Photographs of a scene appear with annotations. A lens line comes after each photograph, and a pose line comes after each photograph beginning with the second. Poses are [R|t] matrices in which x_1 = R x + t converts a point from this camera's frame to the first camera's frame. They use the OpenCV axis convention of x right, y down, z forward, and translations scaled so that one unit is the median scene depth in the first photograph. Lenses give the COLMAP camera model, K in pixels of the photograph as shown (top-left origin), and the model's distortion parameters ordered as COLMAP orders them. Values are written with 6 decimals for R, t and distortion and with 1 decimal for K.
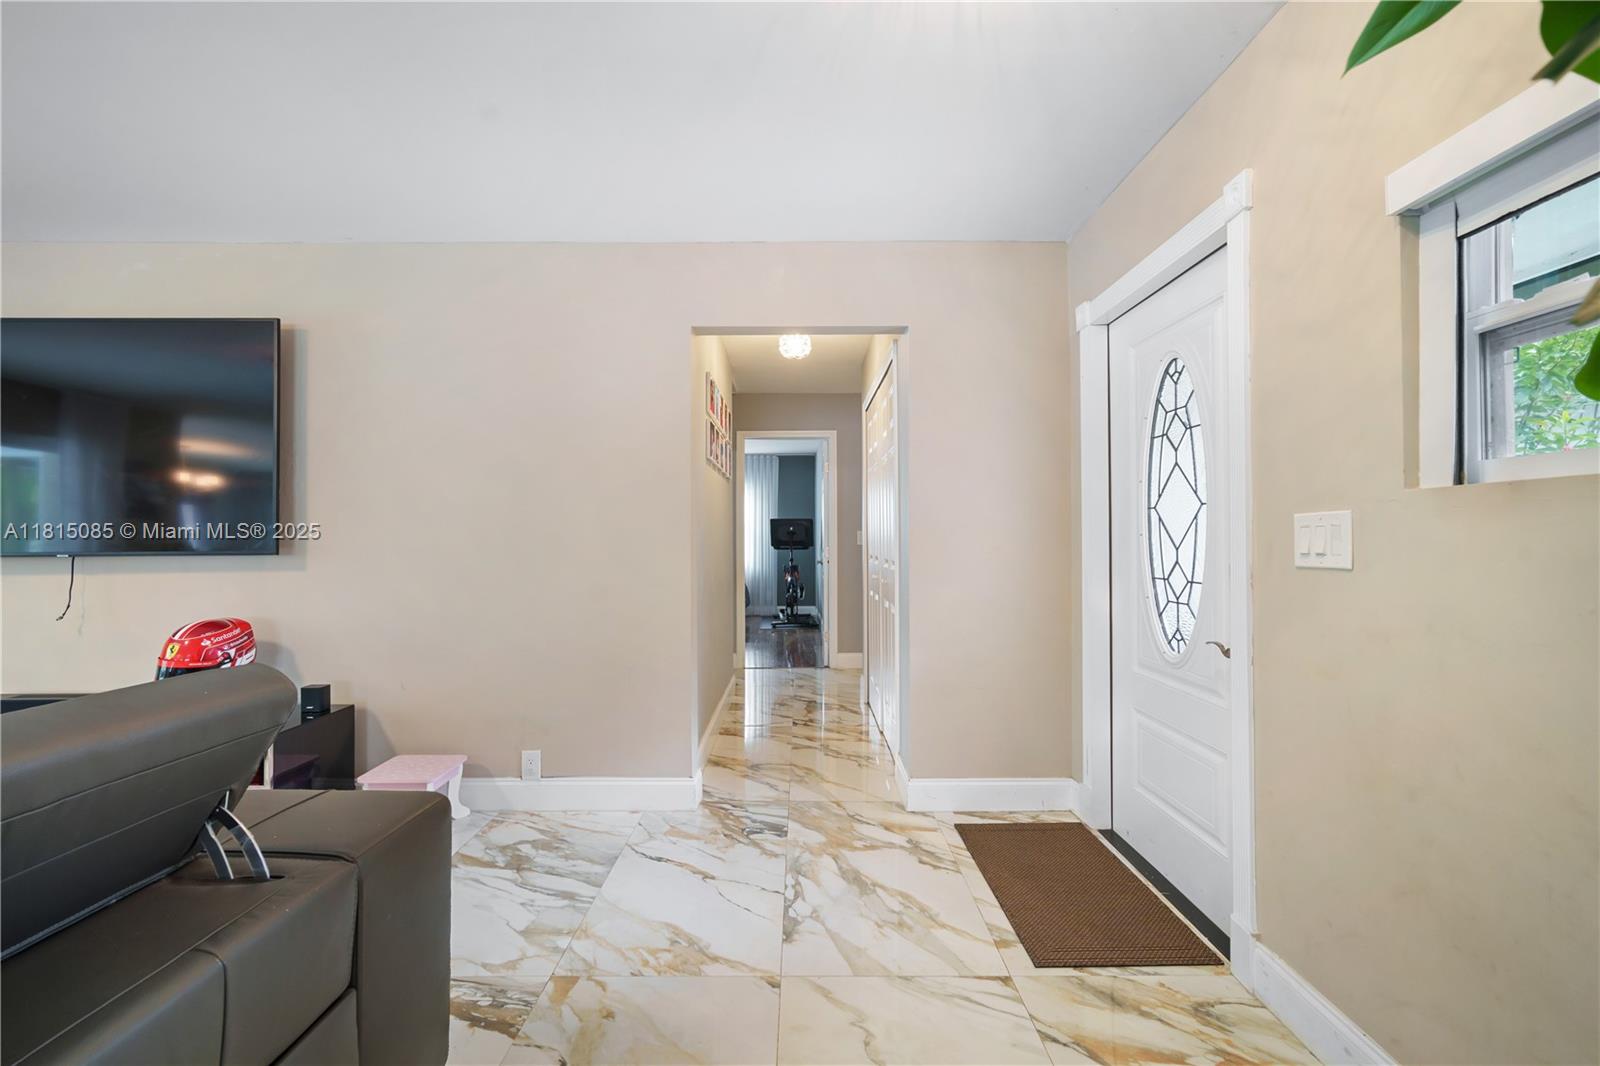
lens RADIAL K [[710.1, 0, 789.2], [0, 710.1, 546.1], [0, 0, 1]] dist [-0.003258, 0.003870]
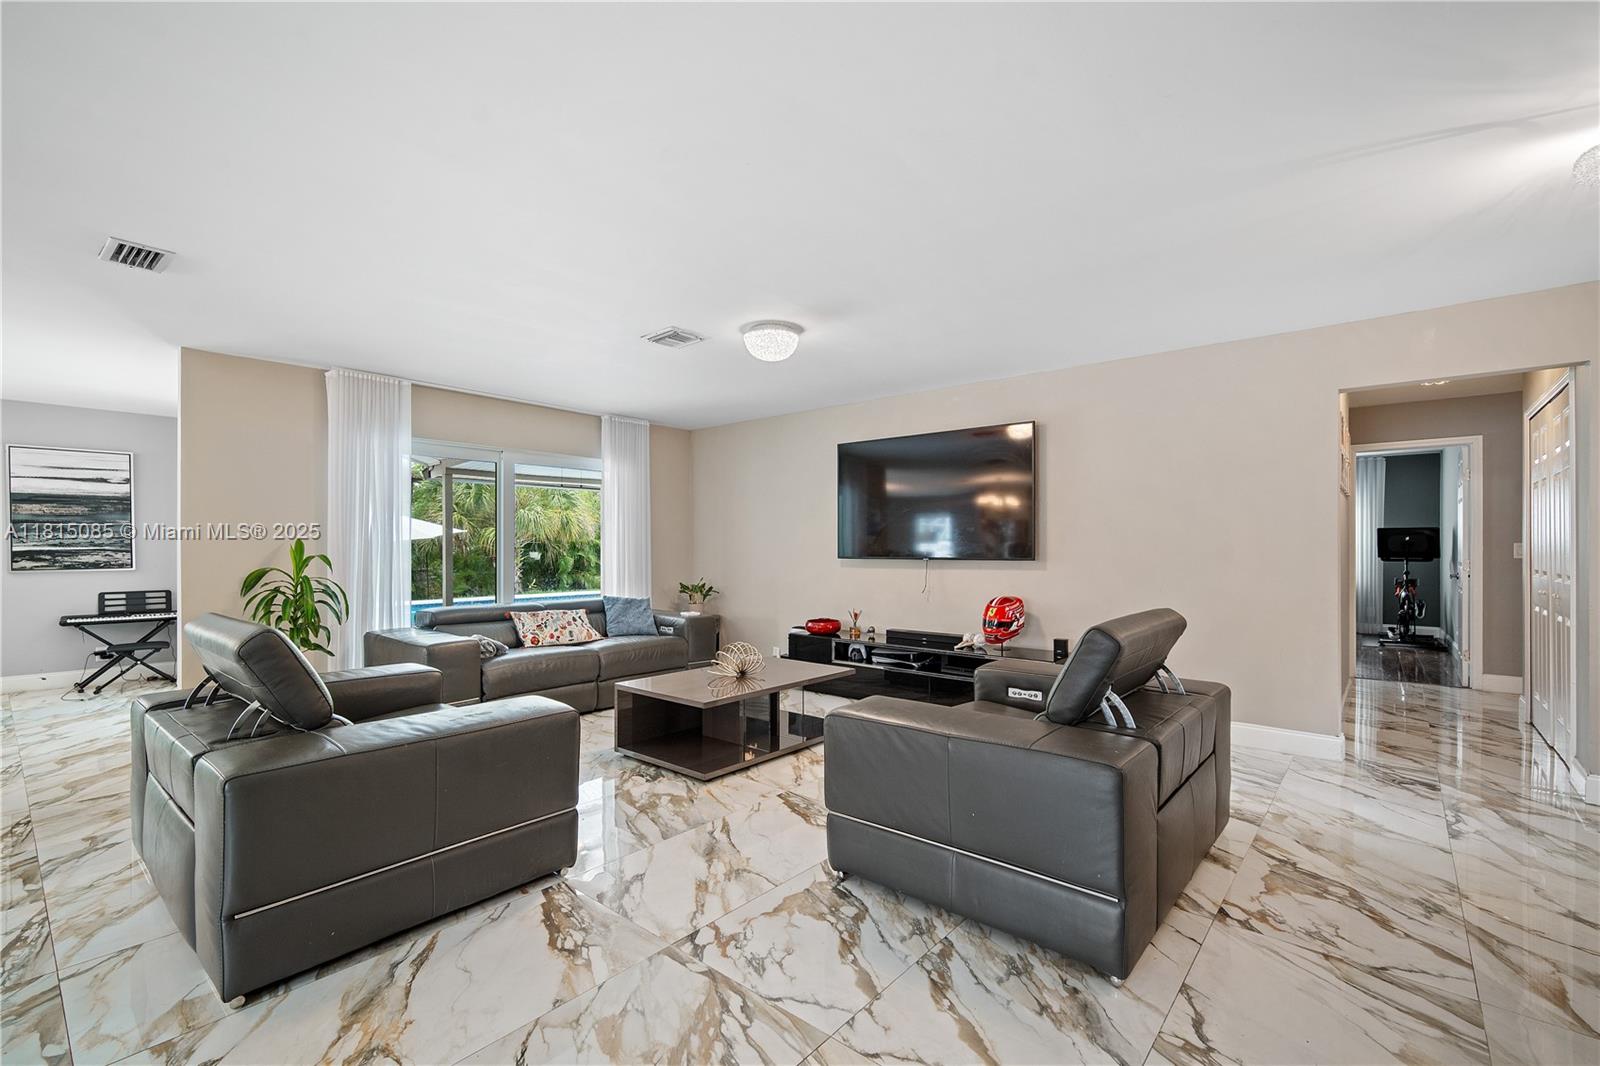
lens RADIAL K [[710.1, 0, 789.2], [0, 710.1, 546.1], [0, 0, 1]] dist [-0.003258, 0.003870]
pose [[0.769556, 0.004608, -0.638563, -0.066272], [-0.010070, 0.999937, -0.004921, -0.006175], [0.638500, 0.010218, 0.769554, -0.526503]]
